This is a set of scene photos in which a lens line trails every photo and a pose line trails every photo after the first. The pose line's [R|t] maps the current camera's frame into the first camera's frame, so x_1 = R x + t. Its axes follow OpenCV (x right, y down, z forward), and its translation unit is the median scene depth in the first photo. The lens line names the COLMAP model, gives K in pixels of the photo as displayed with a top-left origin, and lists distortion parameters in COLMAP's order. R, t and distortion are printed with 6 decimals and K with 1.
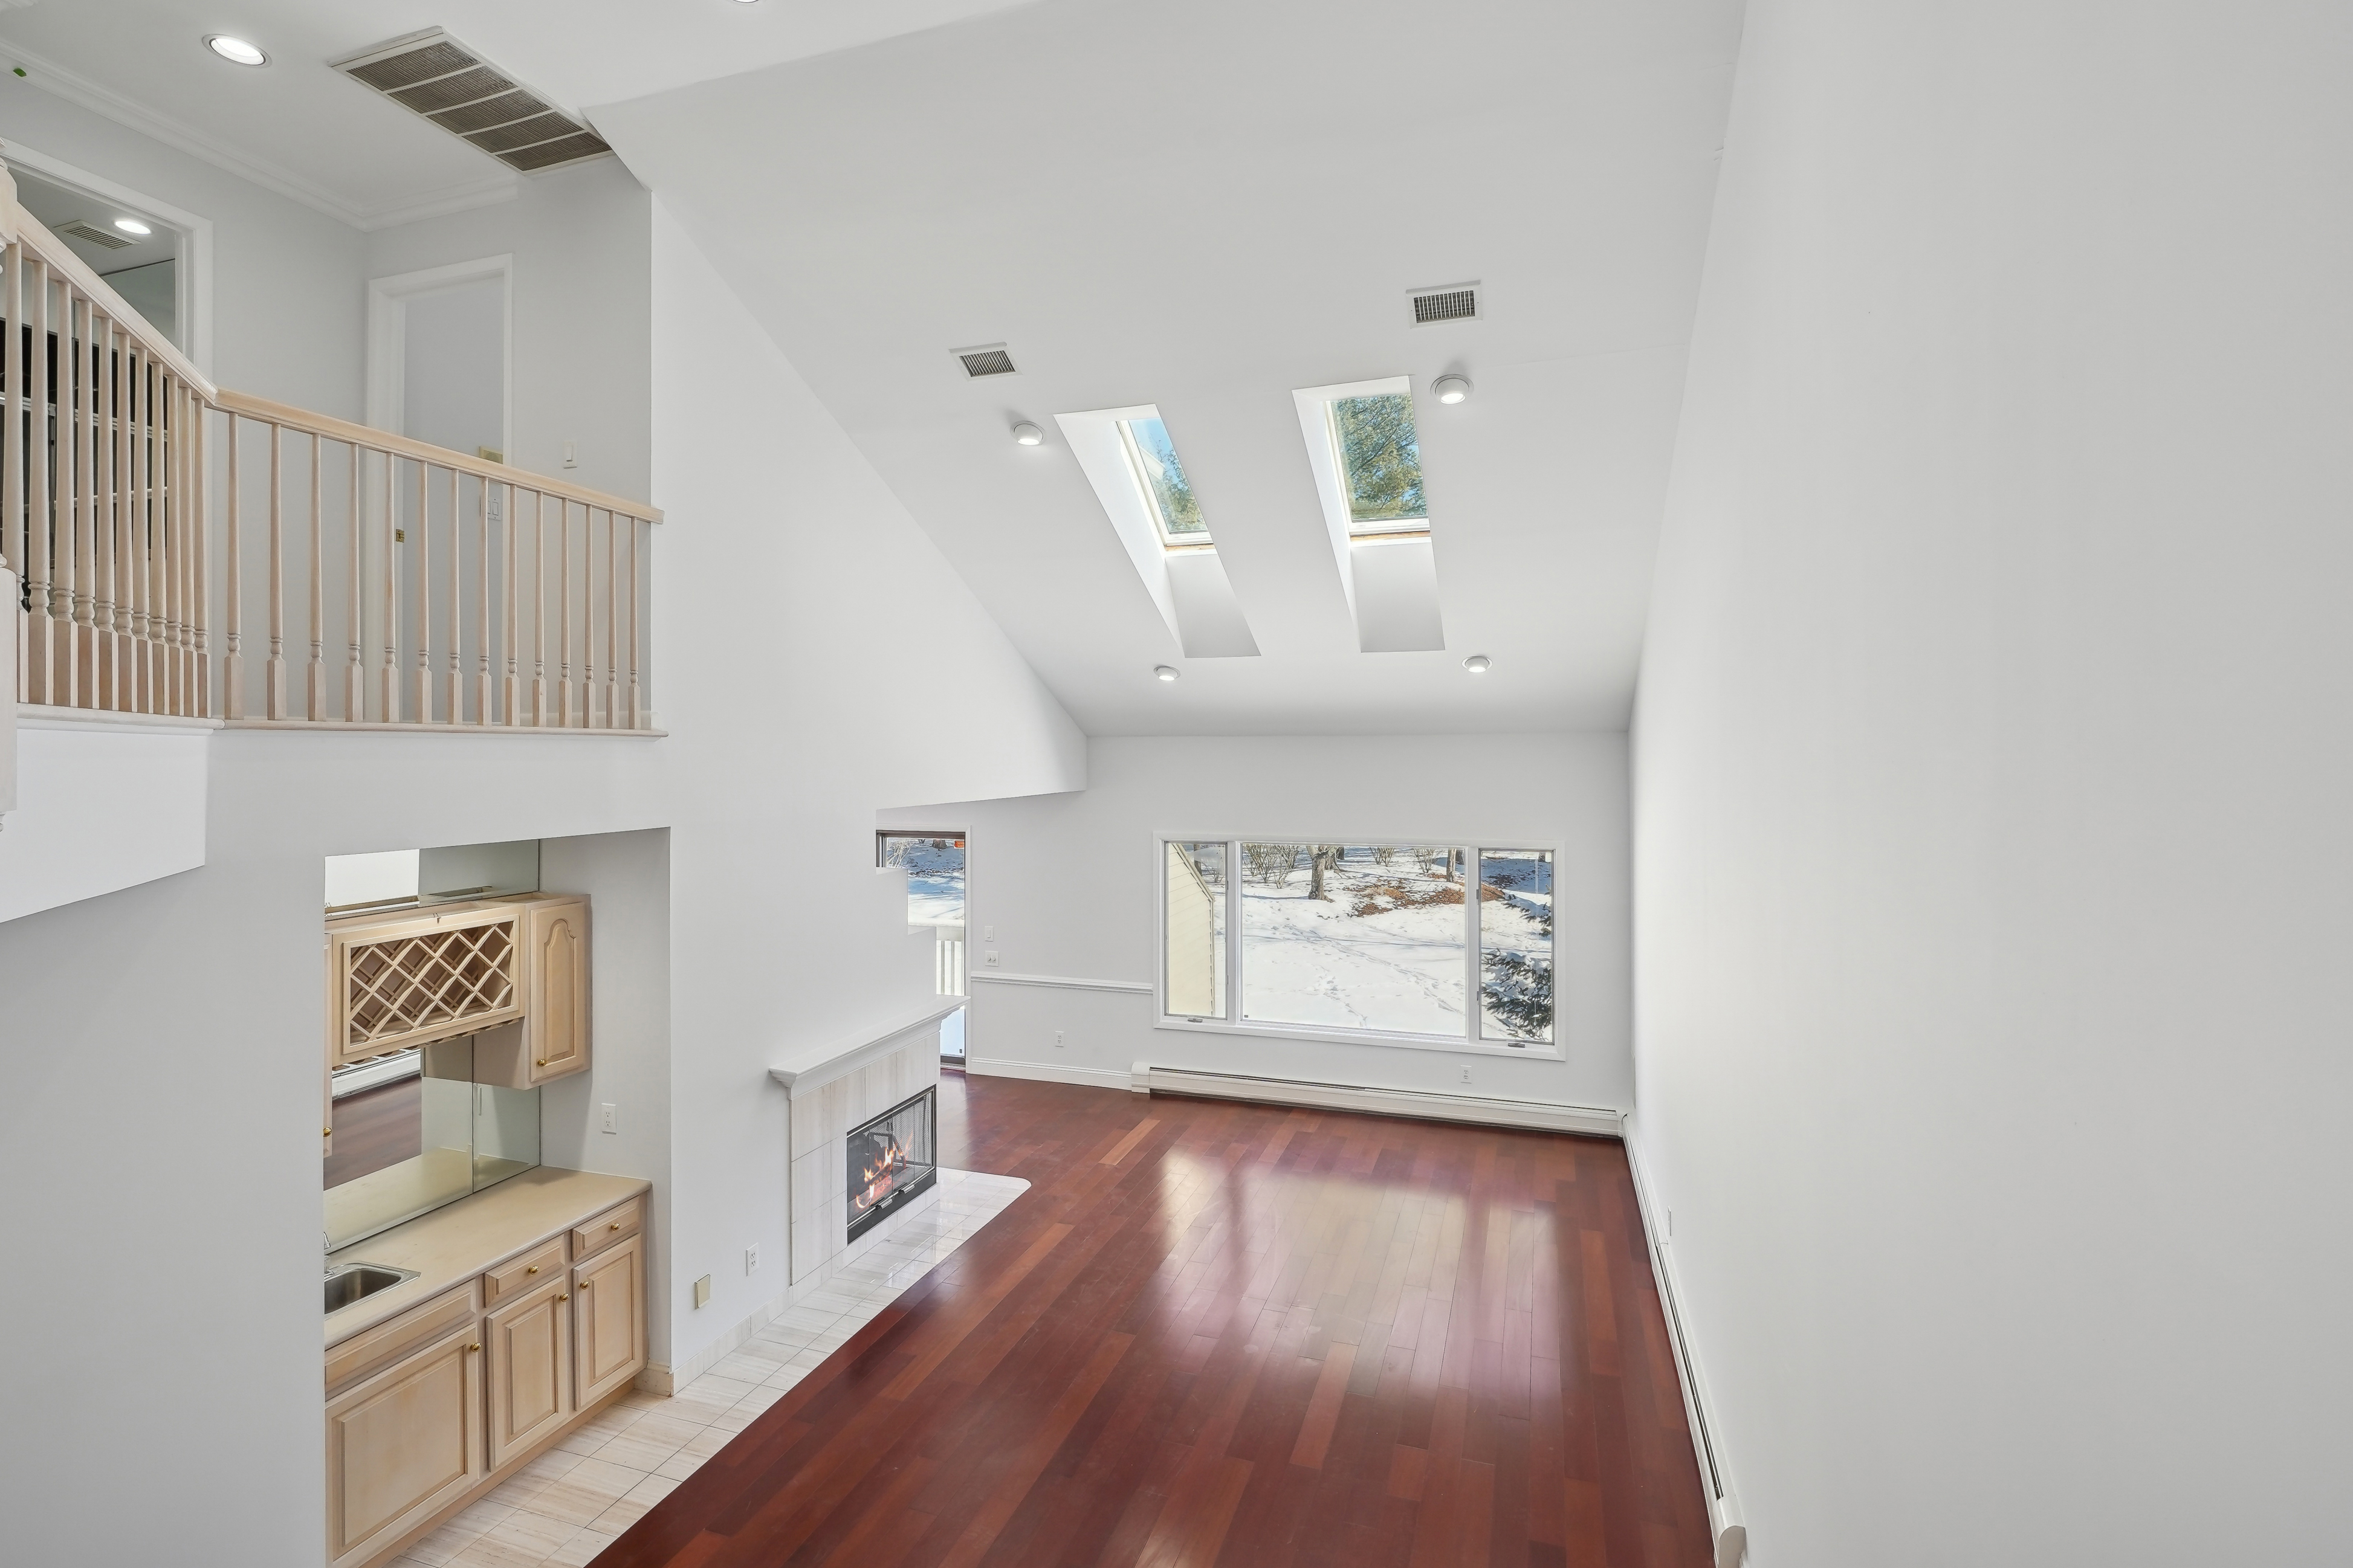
lens RADIAL K [[1077.6, 0, 1159.6], [0, 1077.6, 750.3], [0, 0, 1]] dist [-0.009650, 0.003013]
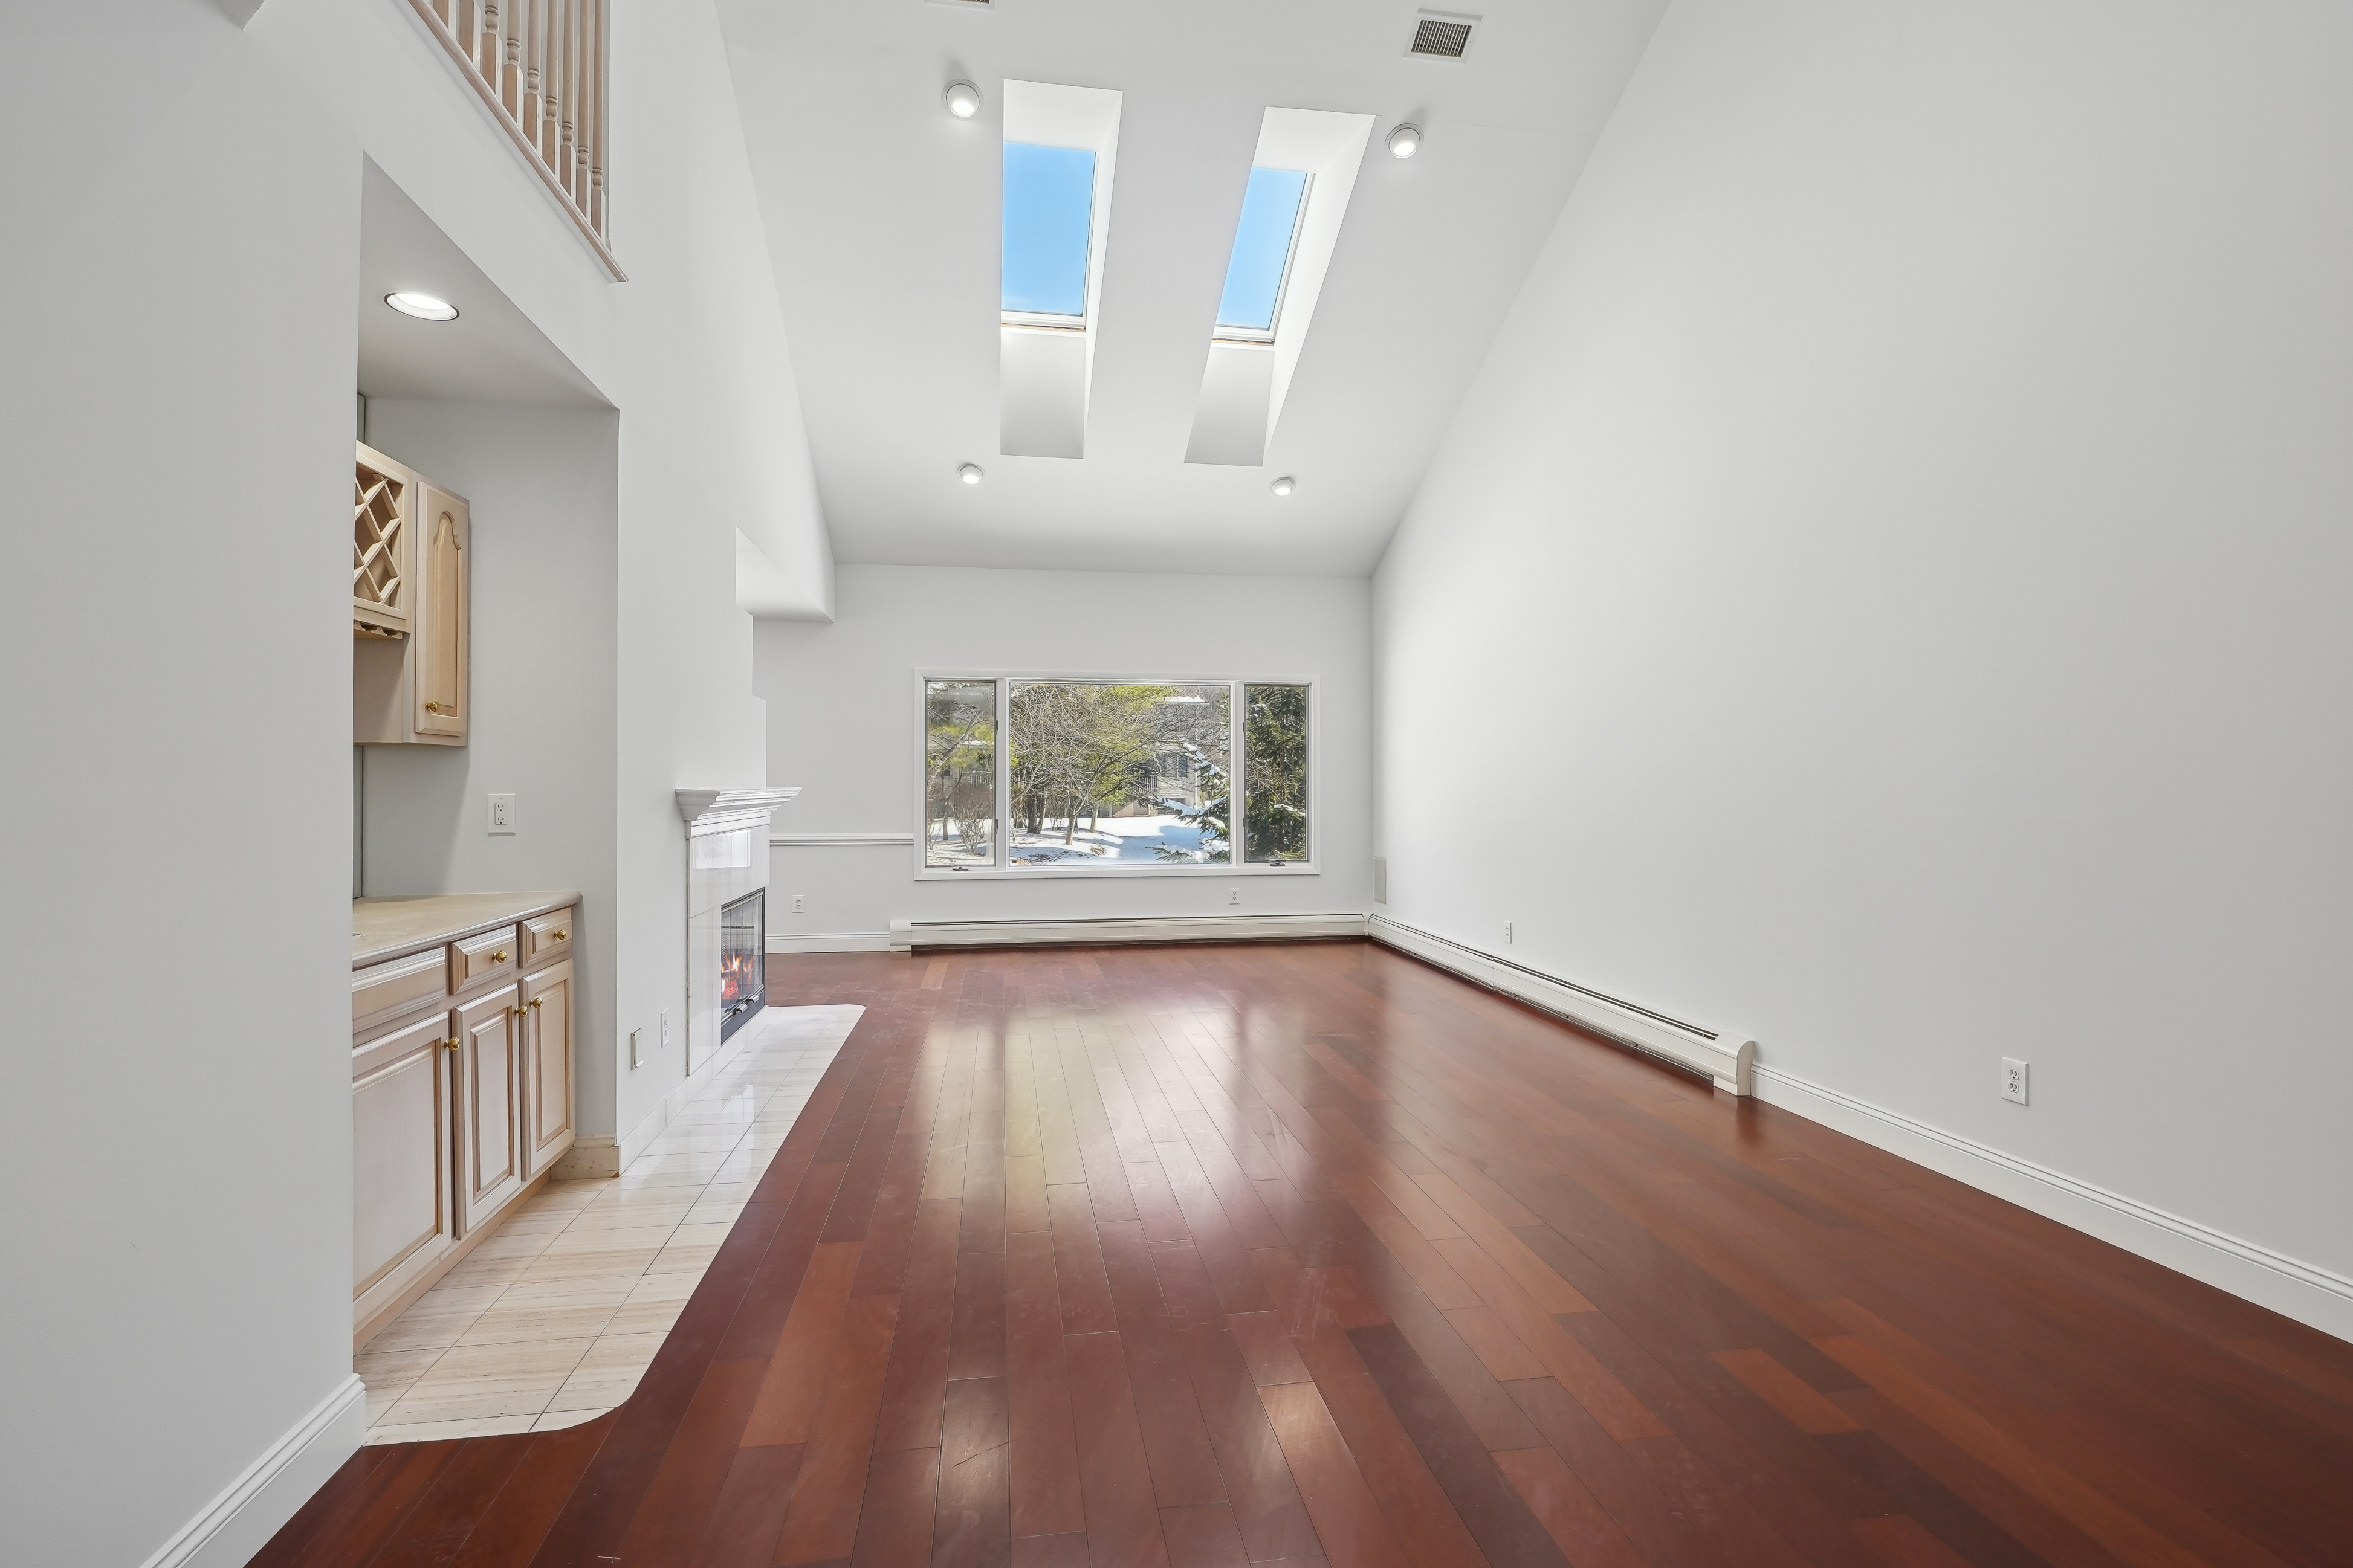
lens RADIAL K [[1077.6, 0, 1156.6], [0, 1077.6, 777.1], [0, 0, 1]] dist [-0.009650, 0.003013]
pose [[0.886478, 0.007211, 0.462714, -0.418872], [-0.005126, 0.999970, -0.005763, 0.293668], [-0.462742, 0.002737, 0.886489, 0.153220]]
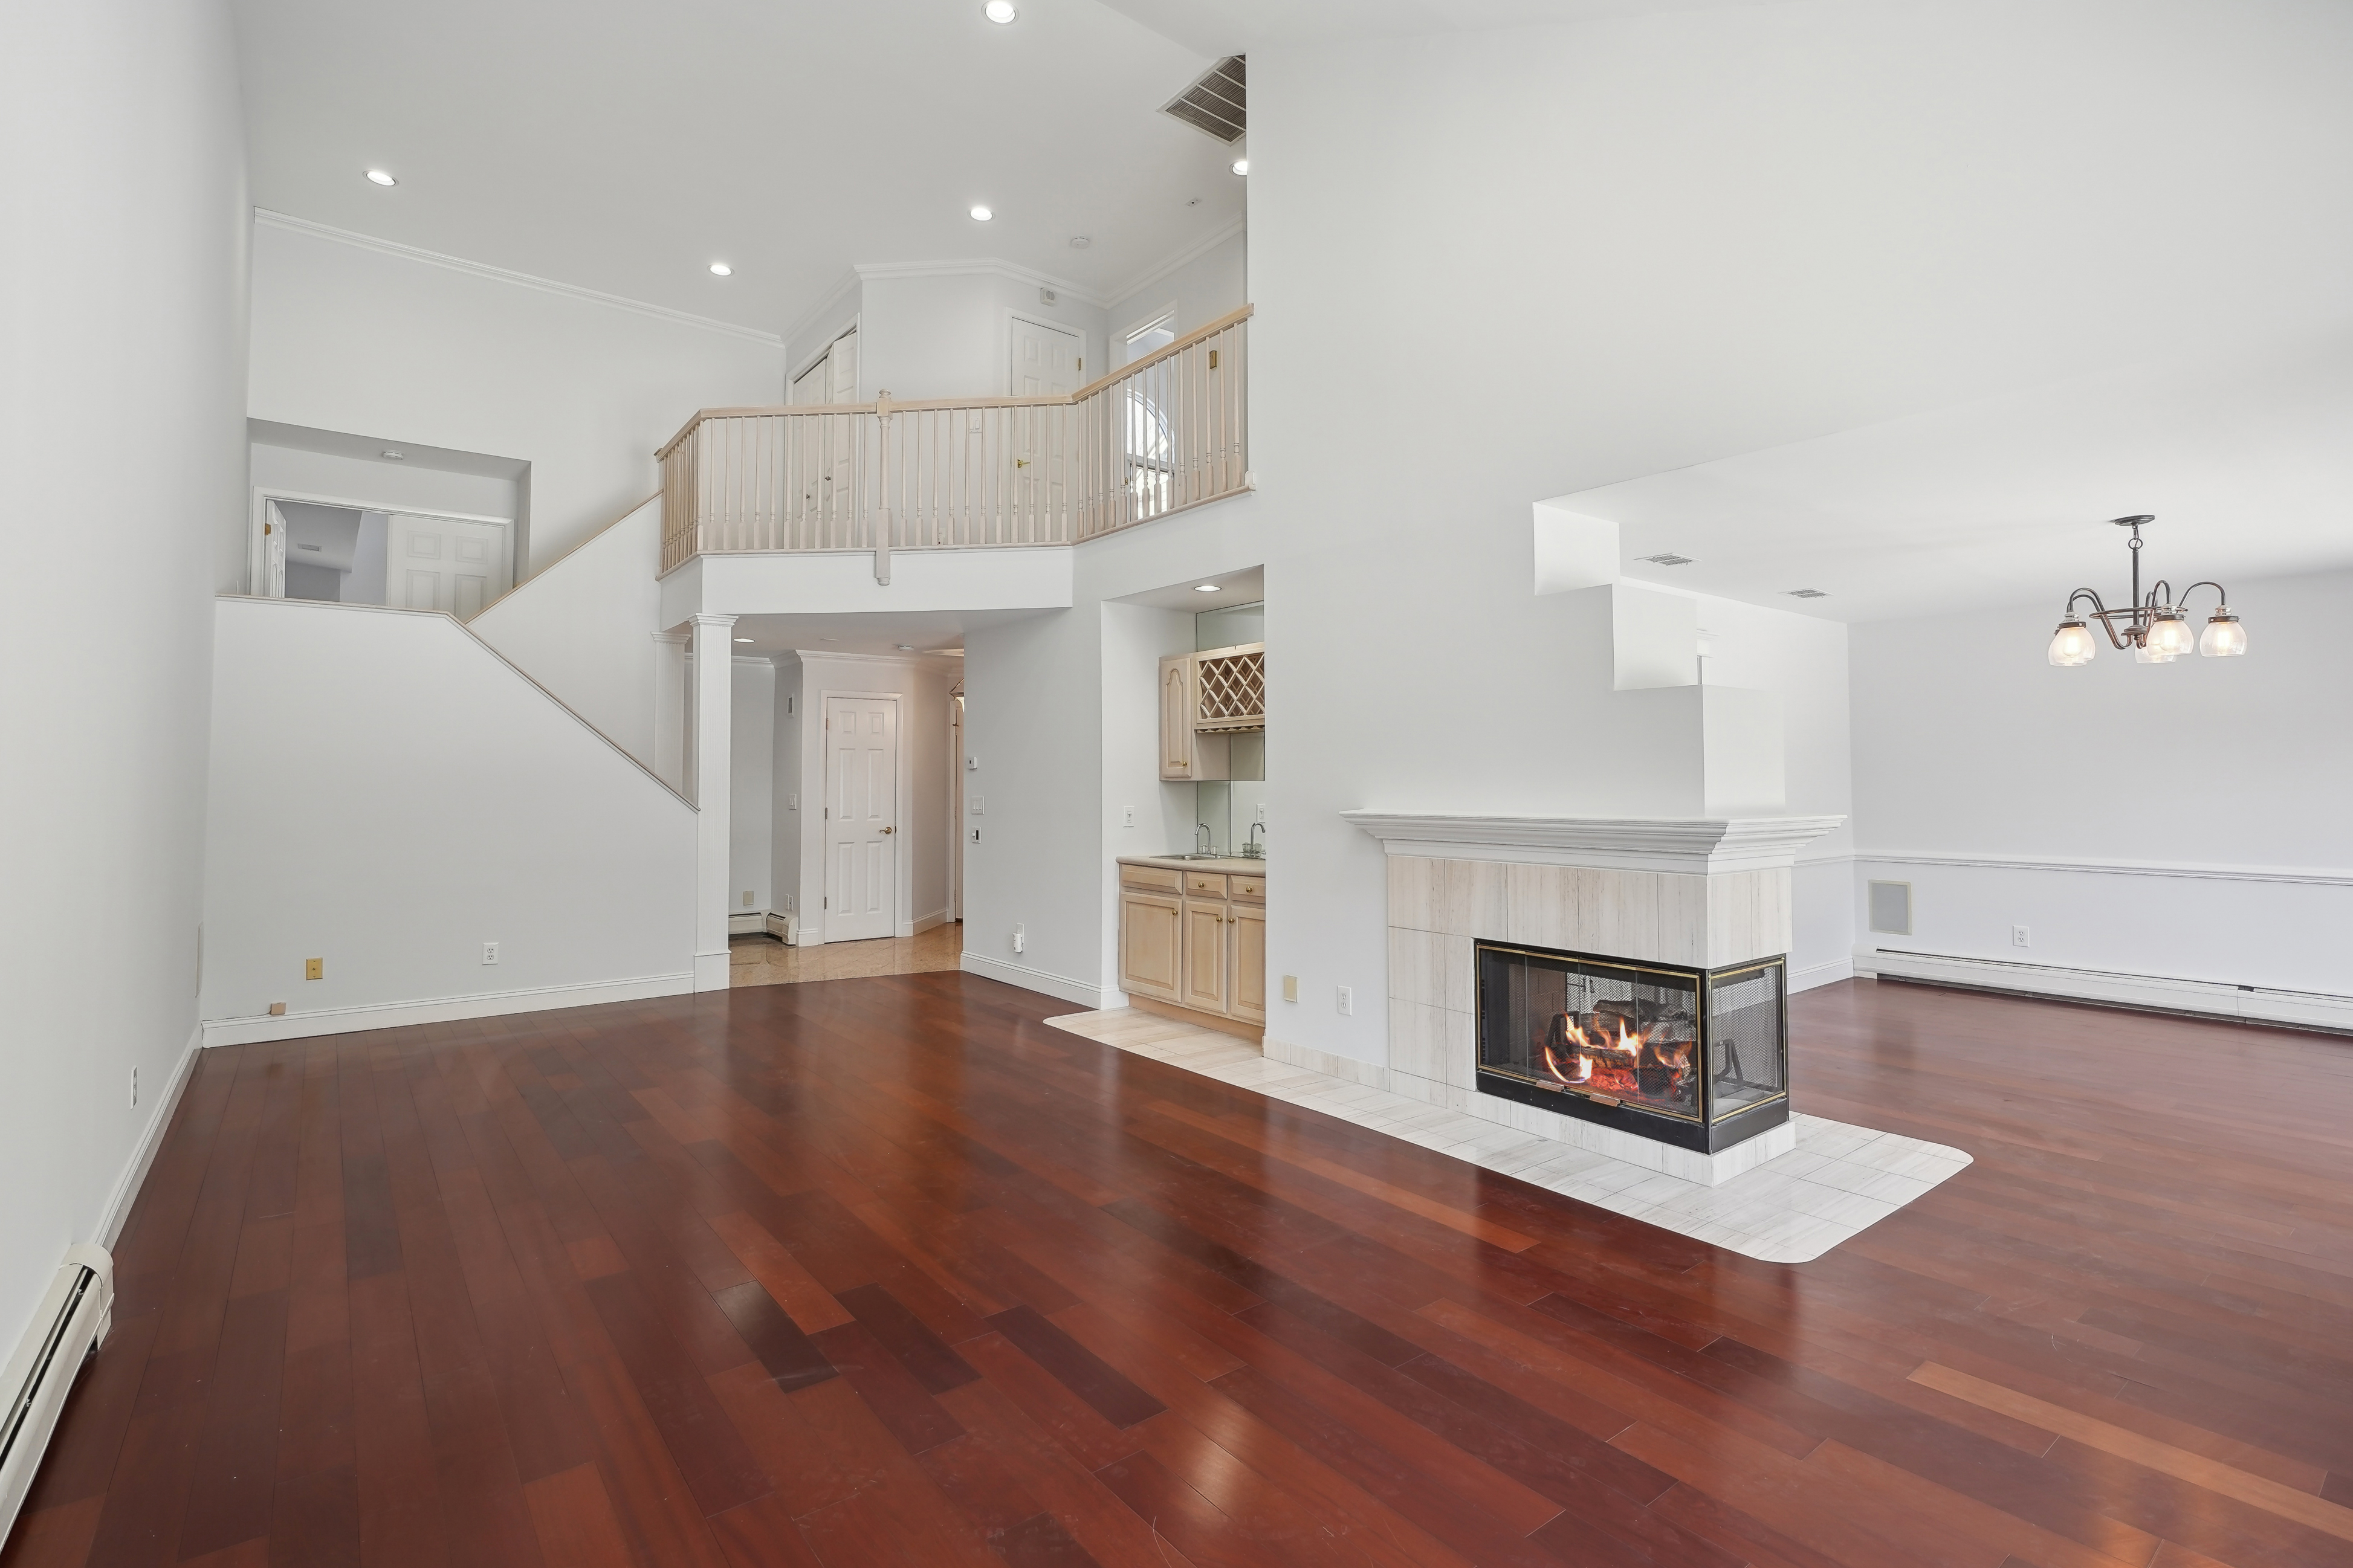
lens RADIAL K [[1077.6, 0, 1178.8], [0, 1077.6, 741.4], [0, 0, 1]] dist [-0.009650, 0.003013]
pose [[-0.535370, -0.025595, -0.844229, 0.512764], [0.008473, 0.999328, -0.035670, 0.272444], [0.844575, -0.026250, -0.534794, 1.379693]]
